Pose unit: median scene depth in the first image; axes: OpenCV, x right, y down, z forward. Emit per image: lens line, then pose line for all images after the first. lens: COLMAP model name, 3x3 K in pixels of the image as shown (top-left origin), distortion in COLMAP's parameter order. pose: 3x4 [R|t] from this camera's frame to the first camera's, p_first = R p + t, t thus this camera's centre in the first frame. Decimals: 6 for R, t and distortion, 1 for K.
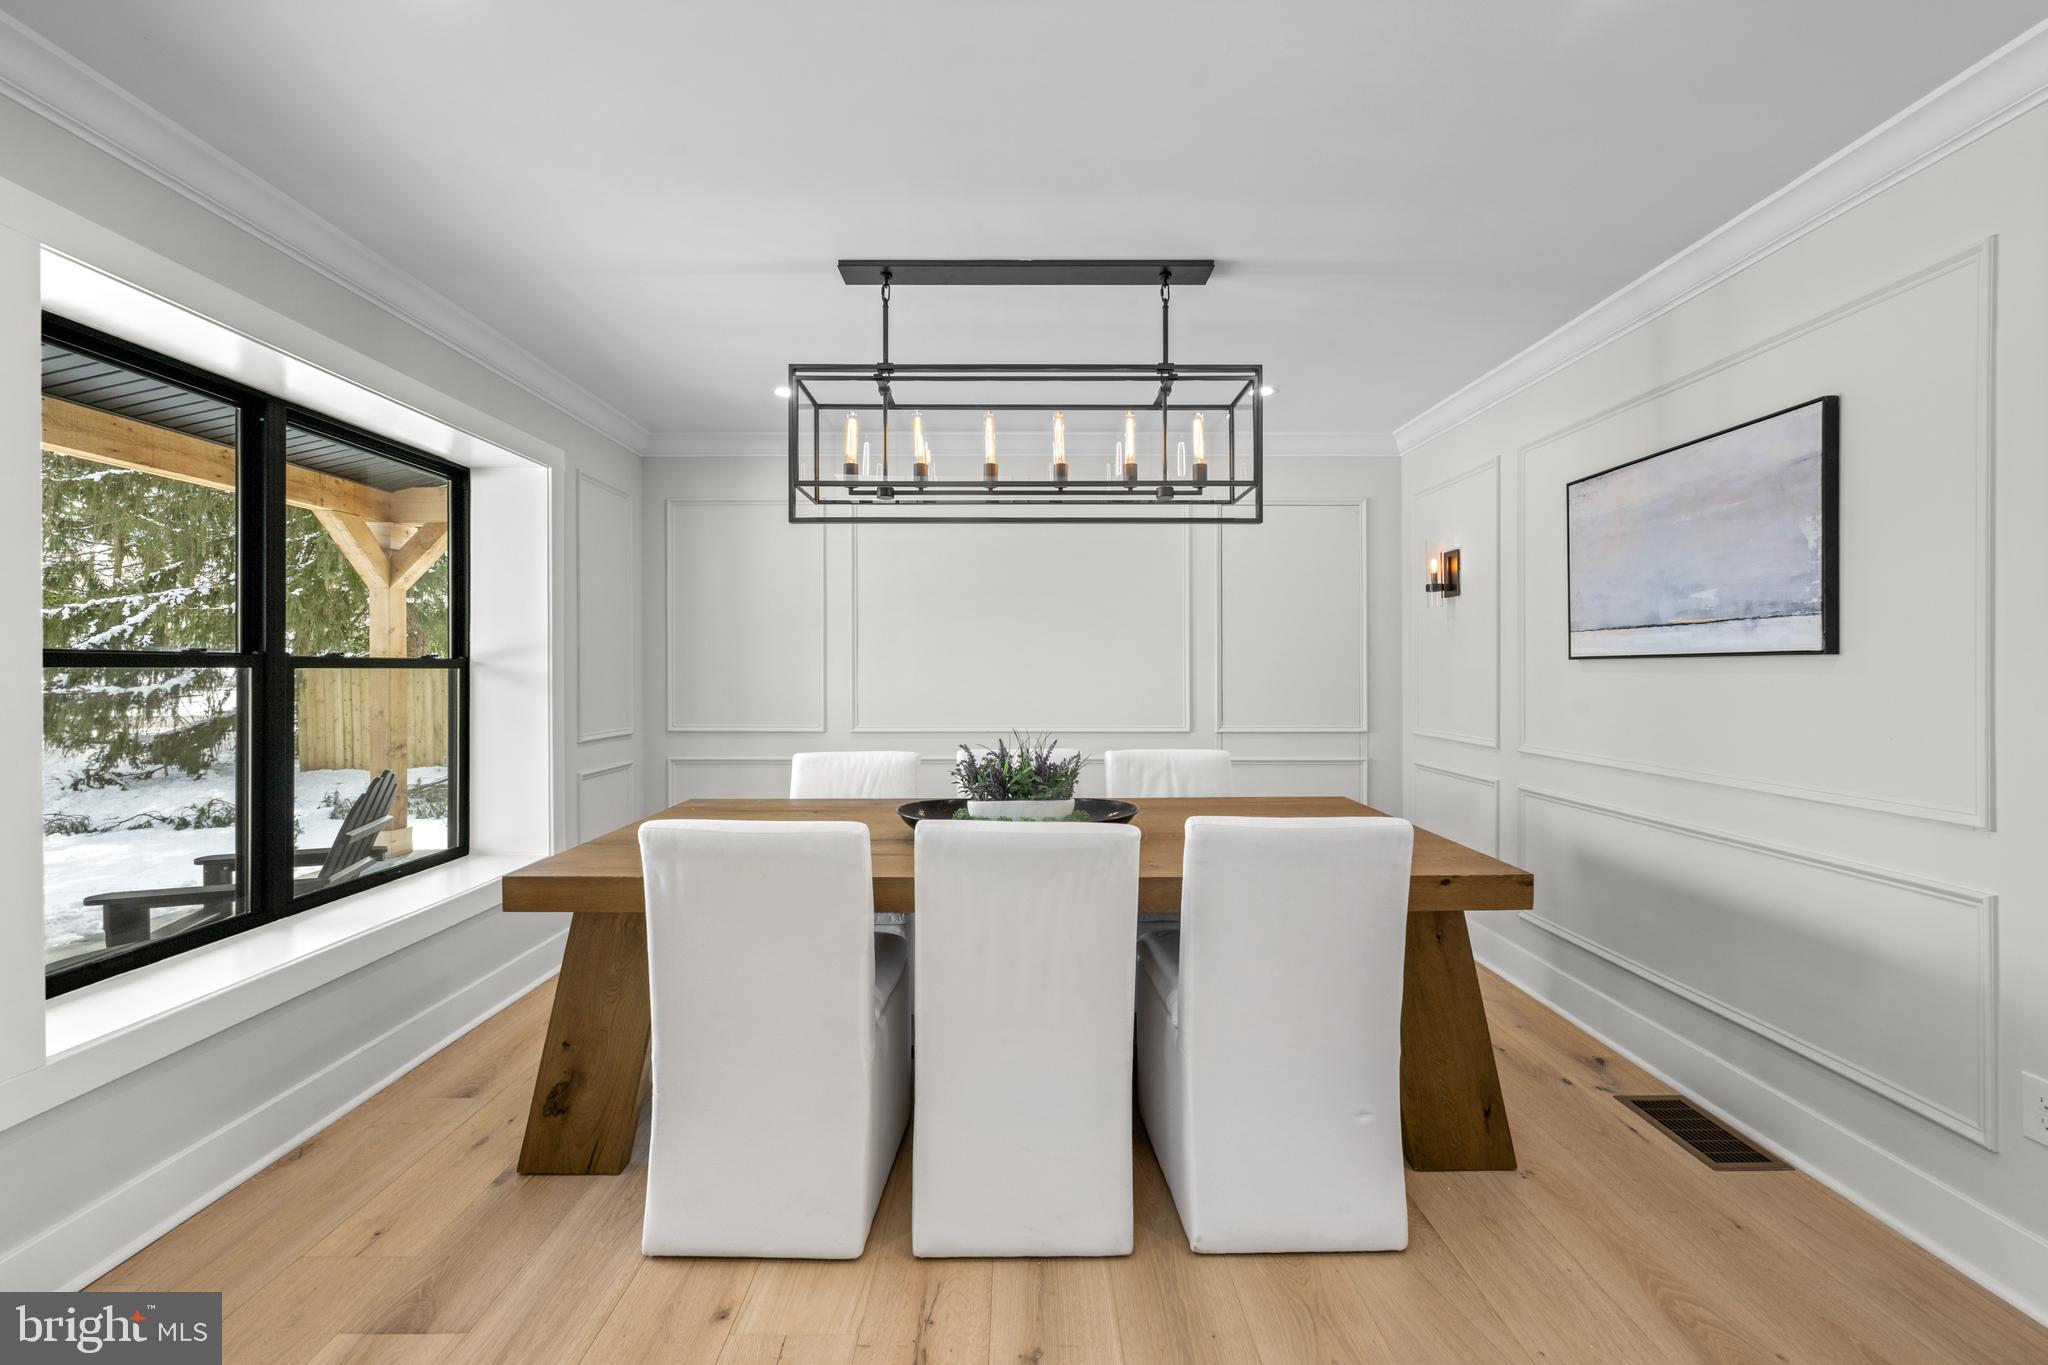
lens RADIAL K [[829.1, 0, 1018.3], [0, 829.1, 668.5], [0, 0, 1]] dist [-0.001421, 0.000655]
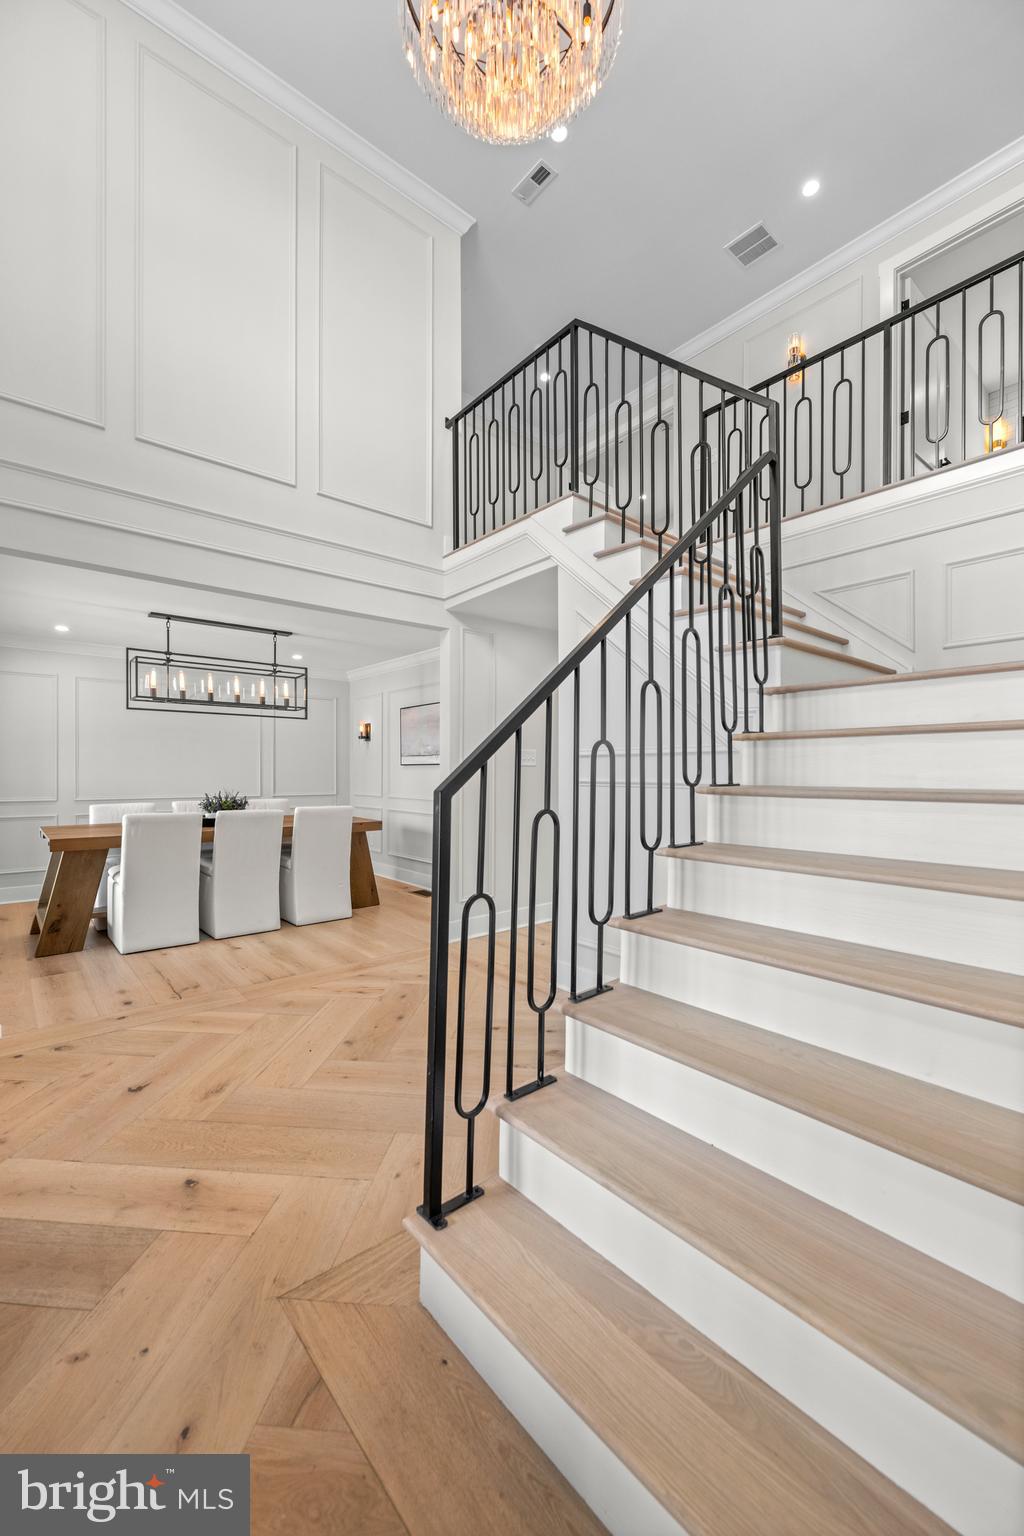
lens RADIAL K [[621.9, 0, 511.7], [0, 621.9, 775.5], [0, 0, 1]] dist [-0.001421, 0.000655]
pose [[0.769785, -0.000868, 0.638303, -0.604959], [-0.005997, 0.999945, 0.008591, 0.005215], [-0.638275, -0.010441, 0.769737, -1.277477]]
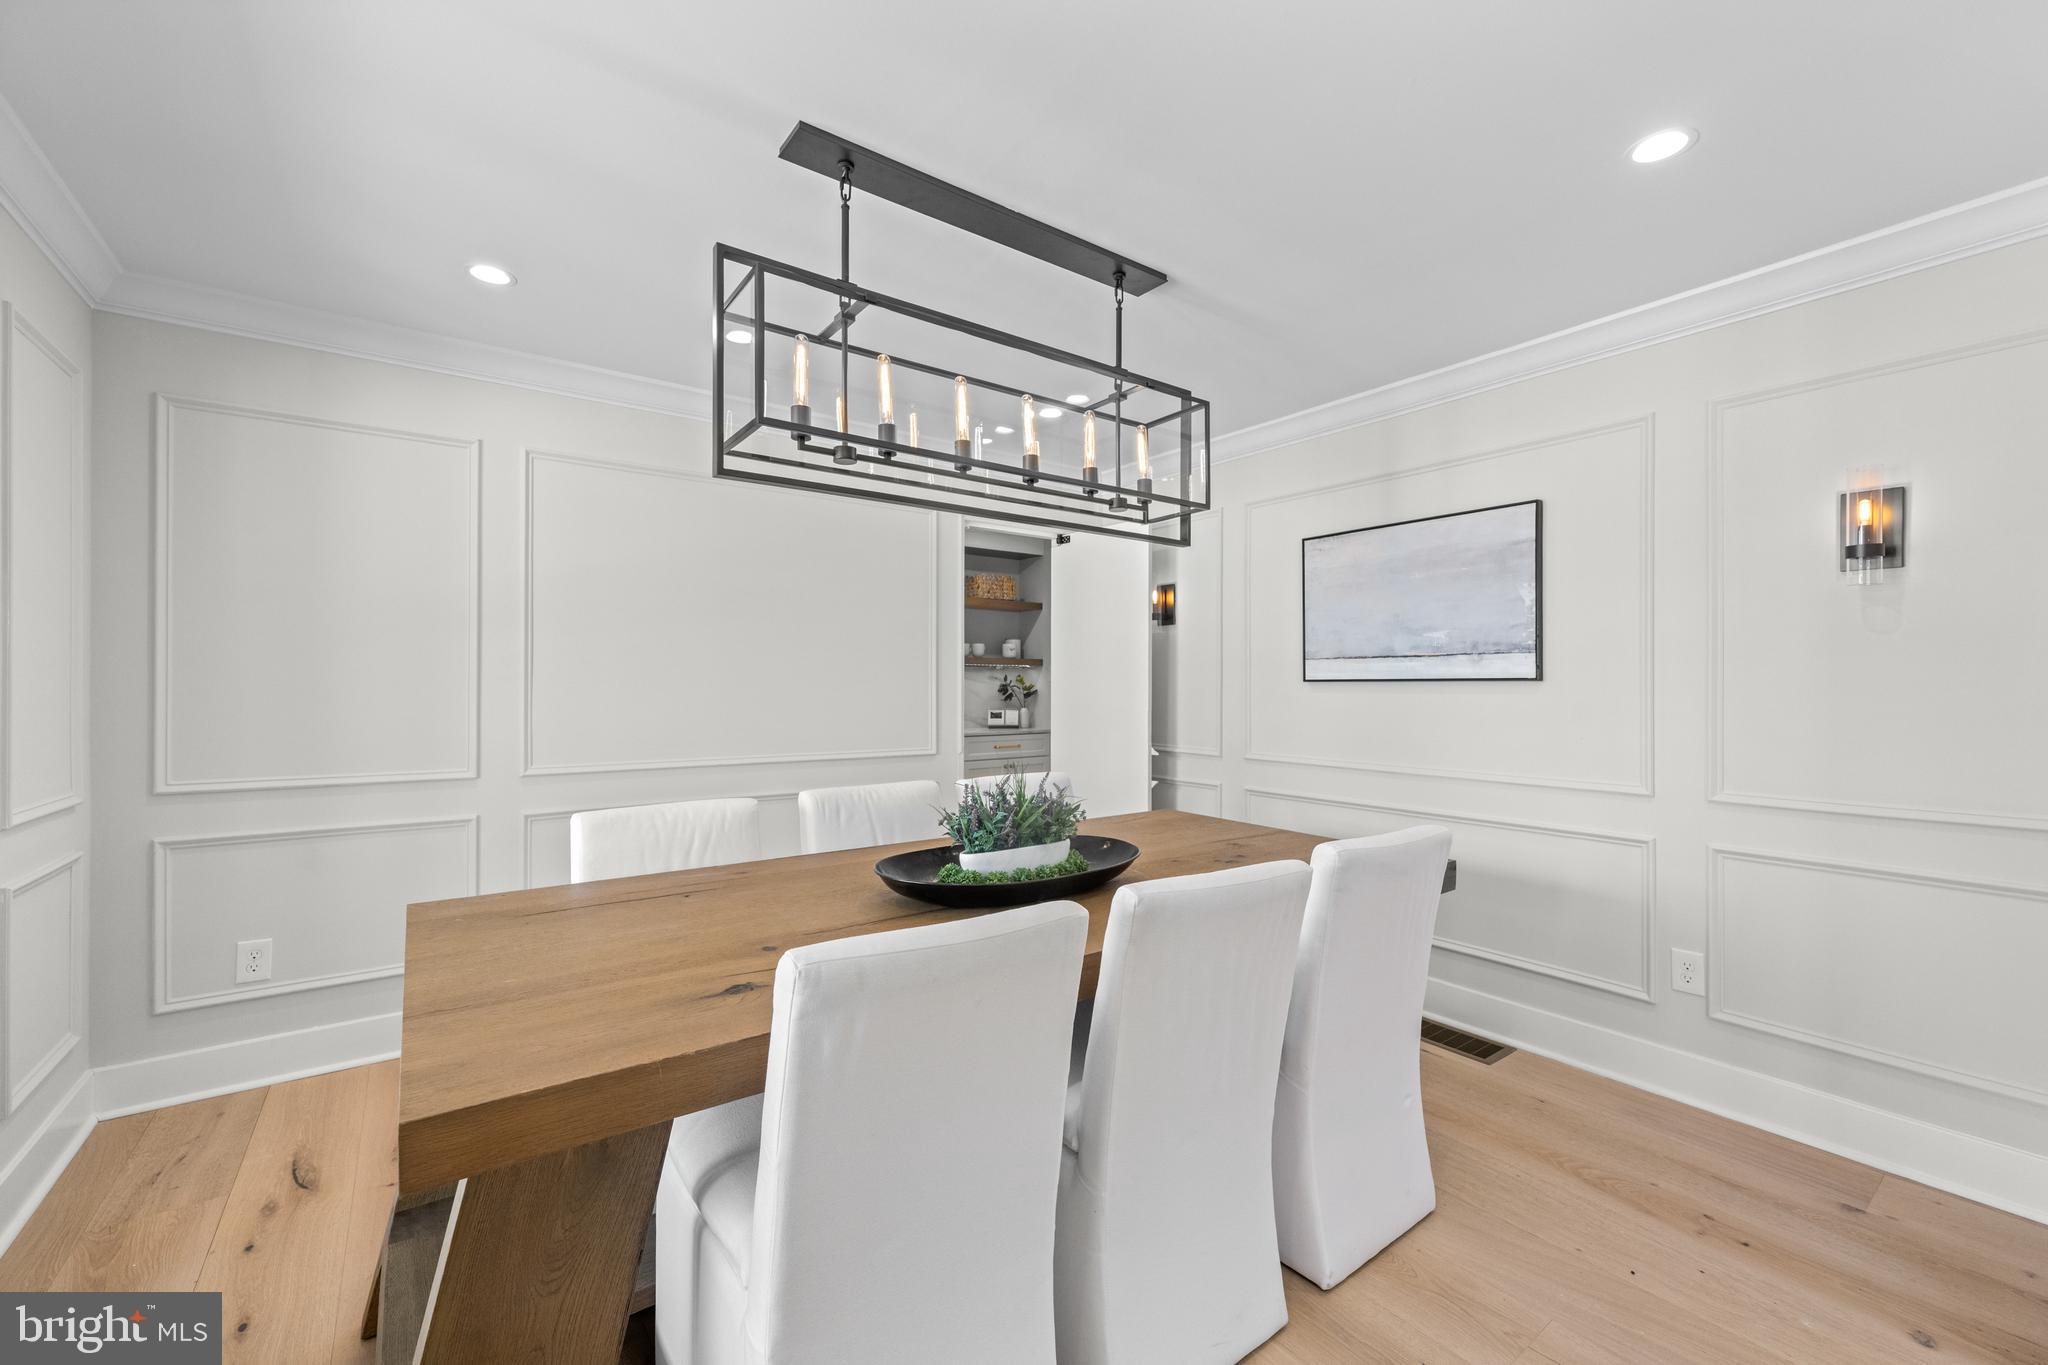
lens RADIAL K [[829.1, 0, 1013.7], [0, 829.1, 679.4], [0, 0, 1]] dist [-0.001421, 0.000655]
pose [[0.808695, 0.006995, 0.588187, -0.496223], [-0.003867, 0.999971, -0.006576, -0.005416], [-0.588216, 0.003044, 0.808698, 0.317570]]
